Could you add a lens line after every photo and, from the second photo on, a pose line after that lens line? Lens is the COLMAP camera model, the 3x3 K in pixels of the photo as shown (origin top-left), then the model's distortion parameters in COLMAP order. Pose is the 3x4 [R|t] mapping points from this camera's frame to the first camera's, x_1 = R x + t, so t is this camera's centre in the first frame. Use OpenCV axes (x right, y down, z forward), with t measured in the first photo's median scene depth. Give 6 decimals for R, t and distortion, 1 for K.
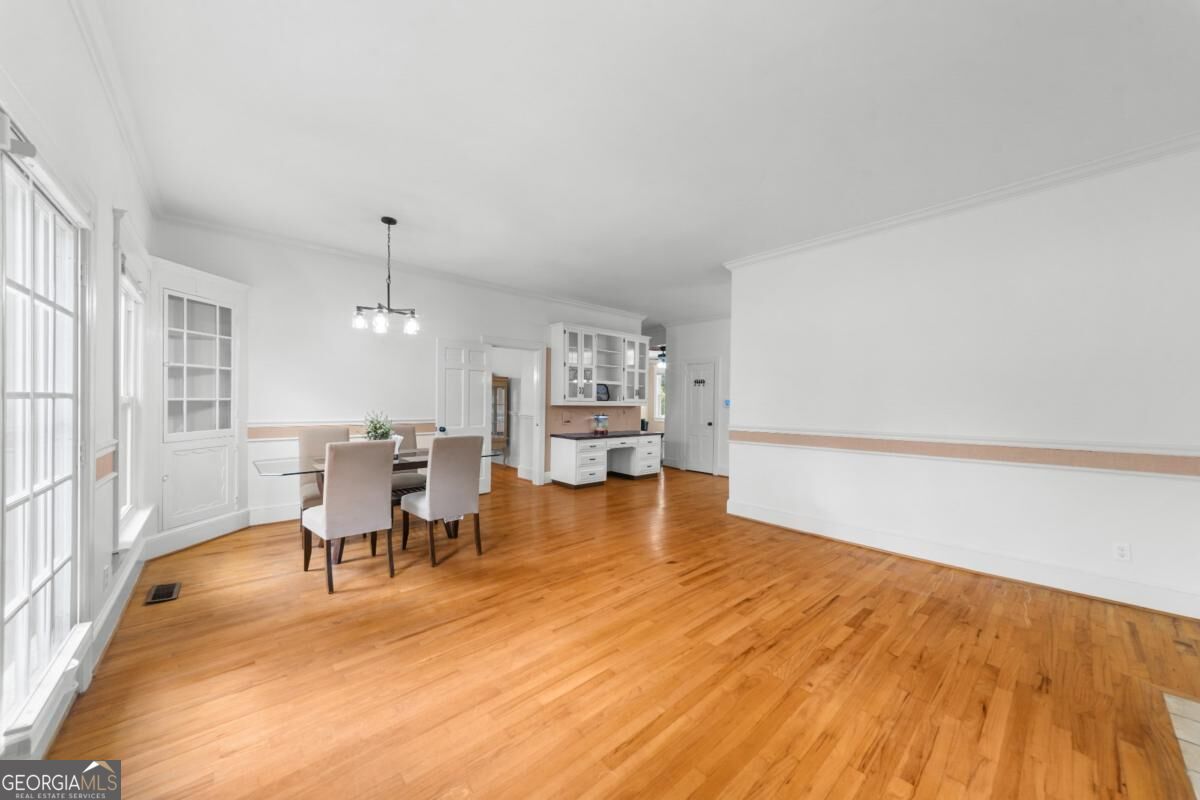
lens RADIAL K [[417.7, 0, 598.0], [0, 417.7, 402.0], [0, 0, 1]] dist [0.010656, -0.000037]
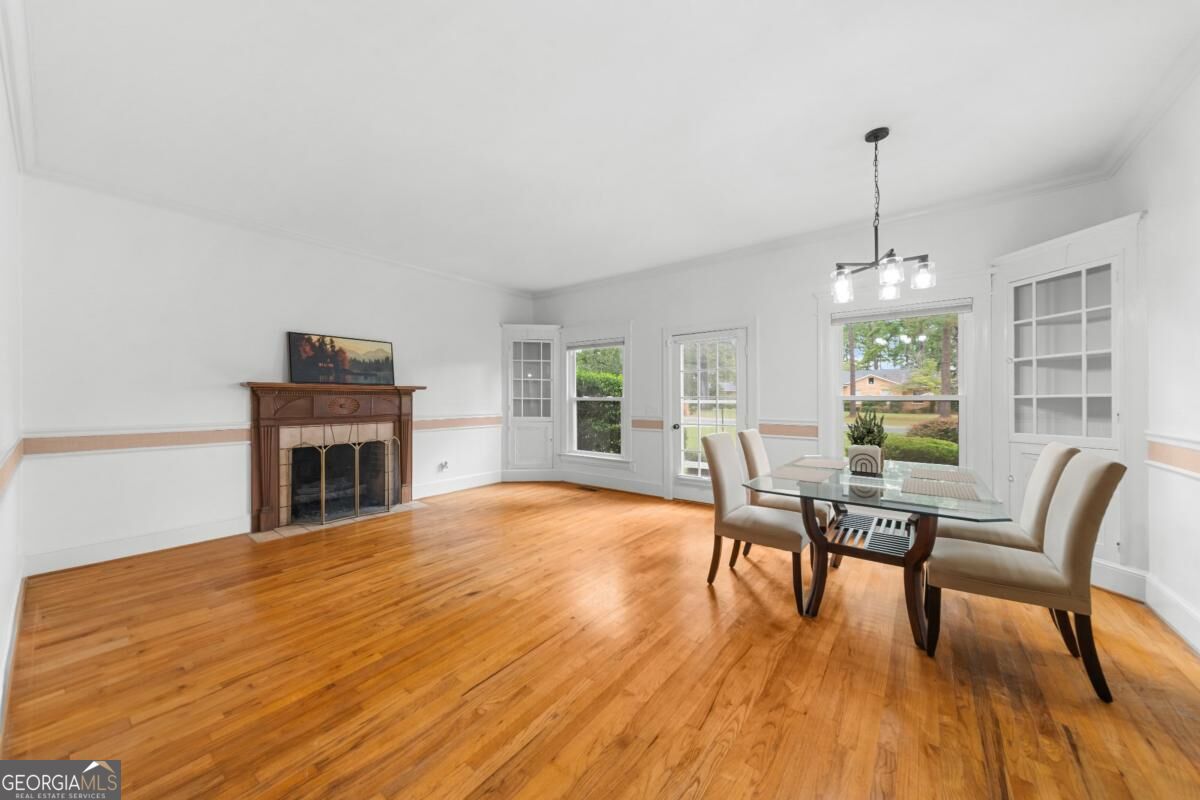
lens RADIAL K [[417.7, 0, 598.0], [0, 417.7, 402.0], [0, 0, 1]] dist [0.010656, -0.000037]
pose [[-0.982238, -0.004296, -0.187589, 0.101989], [-0.005085, 0.999980, 0.003723, 0.009908], [0.187570, 0.004611, -0.982240, 2.065601]]
